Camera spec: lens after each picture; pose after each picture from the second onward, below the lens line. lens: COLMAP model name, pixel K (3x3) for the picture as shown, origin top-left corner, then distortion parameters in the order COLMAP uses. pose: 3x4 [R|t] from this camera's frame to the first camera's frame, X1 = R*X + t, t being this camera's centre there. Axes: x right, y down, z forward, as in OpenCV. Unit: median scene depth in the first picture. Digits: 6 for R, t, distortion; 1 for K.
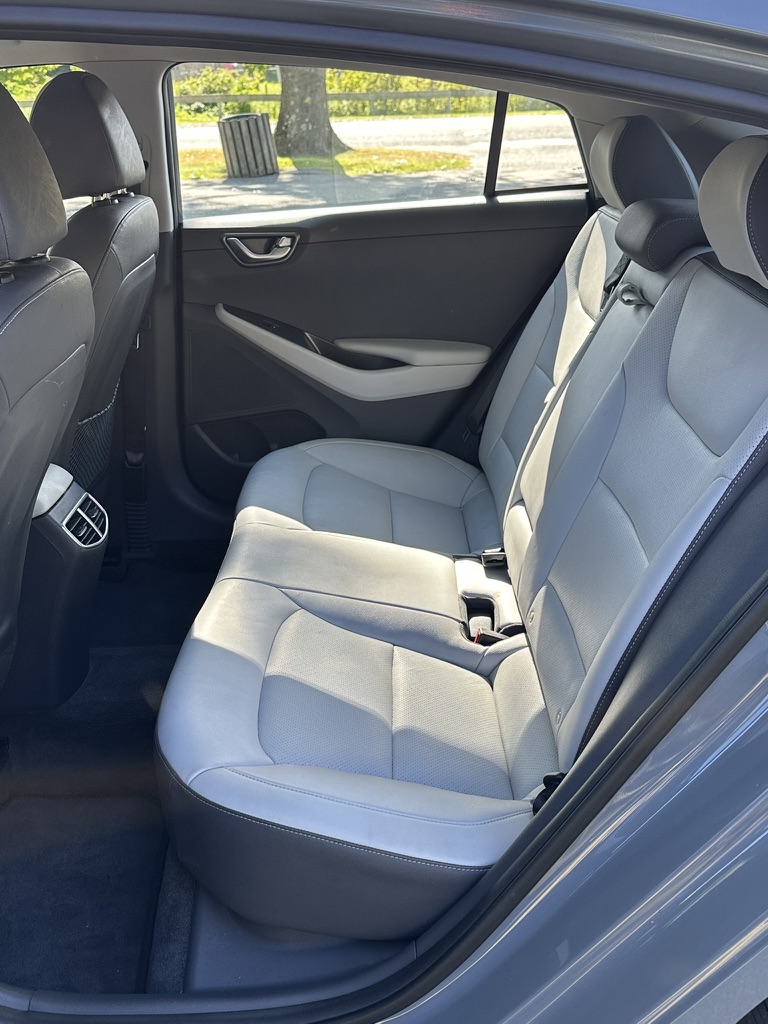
lens RADIAL K [[1040.4, 0, 384.0], [0, 1040.4, 512.0], [0, 0, 1]] dist [0.104638, -0.011678]
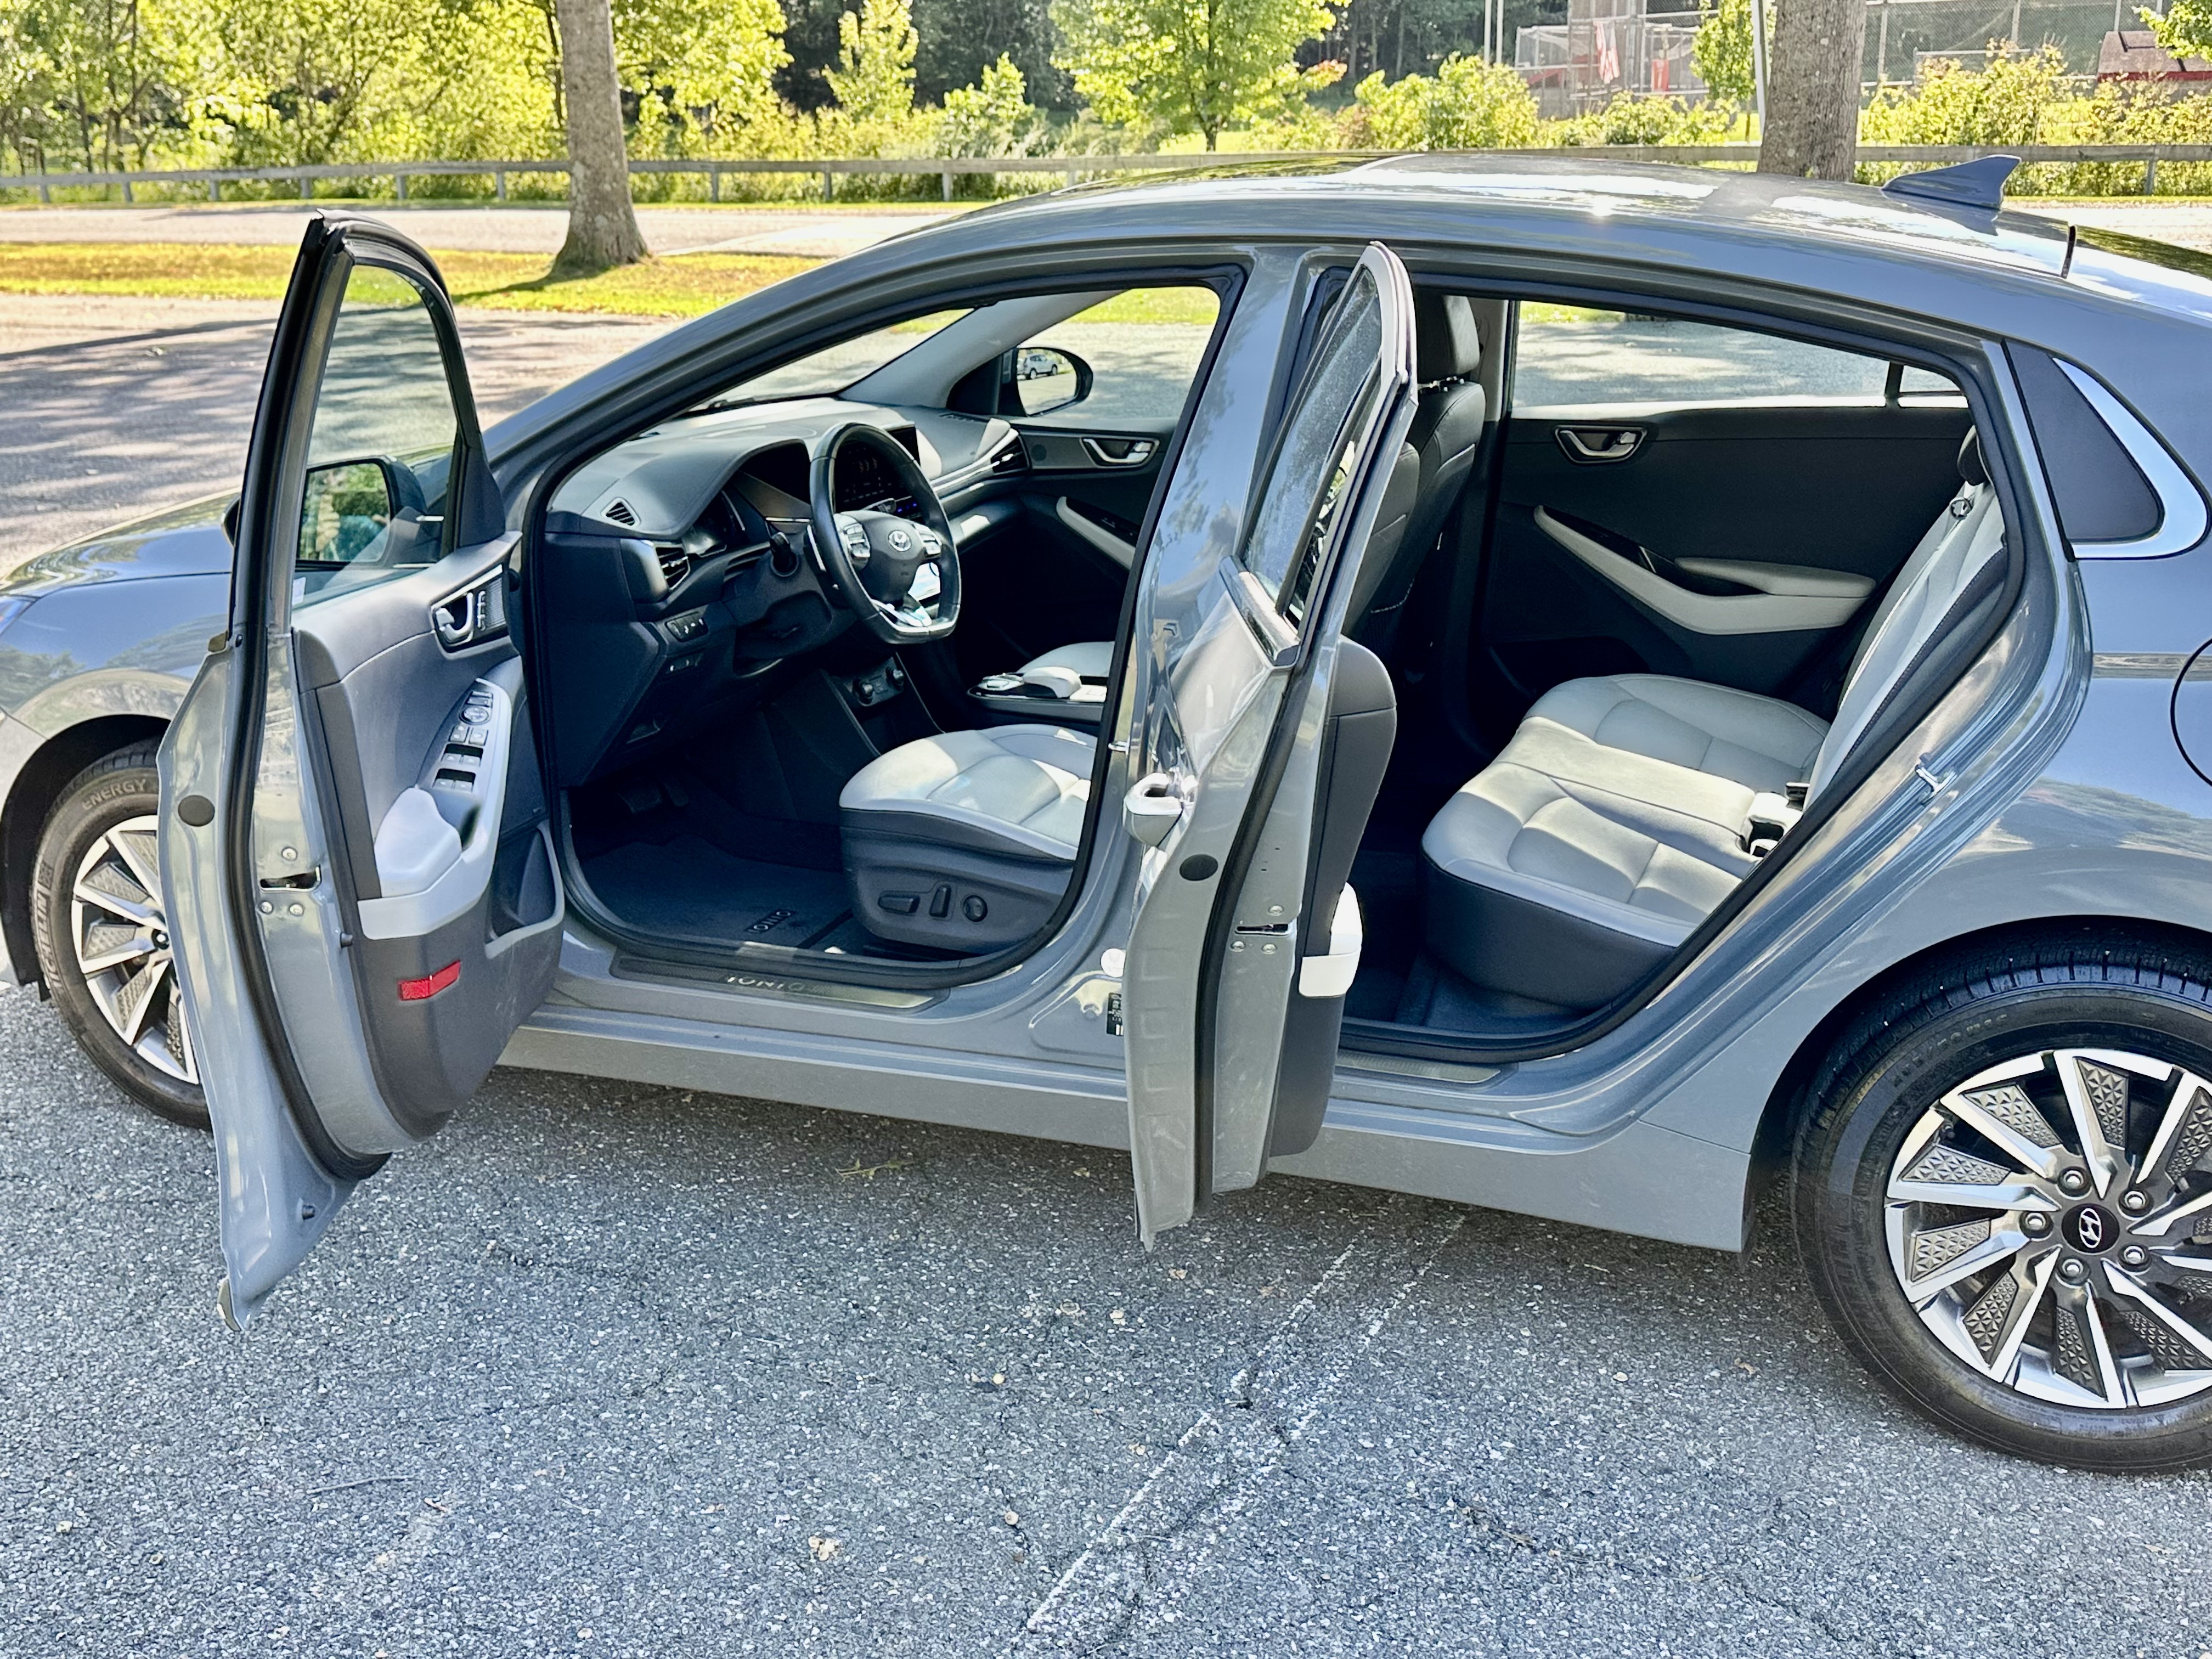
lens RADIAL K [[2280.0, 0, 1106.0], [0, 2280.0, 829.5], [0, 0, 1]] dist [0.133577, -0.020812]
pose [[0.934194, 0.119793, -0.336053, 0.175944], [-0.147075, 0.987491, -0.056842, 0.224365], [0.325040, 0.102527, 0.940126, -0.862053]]
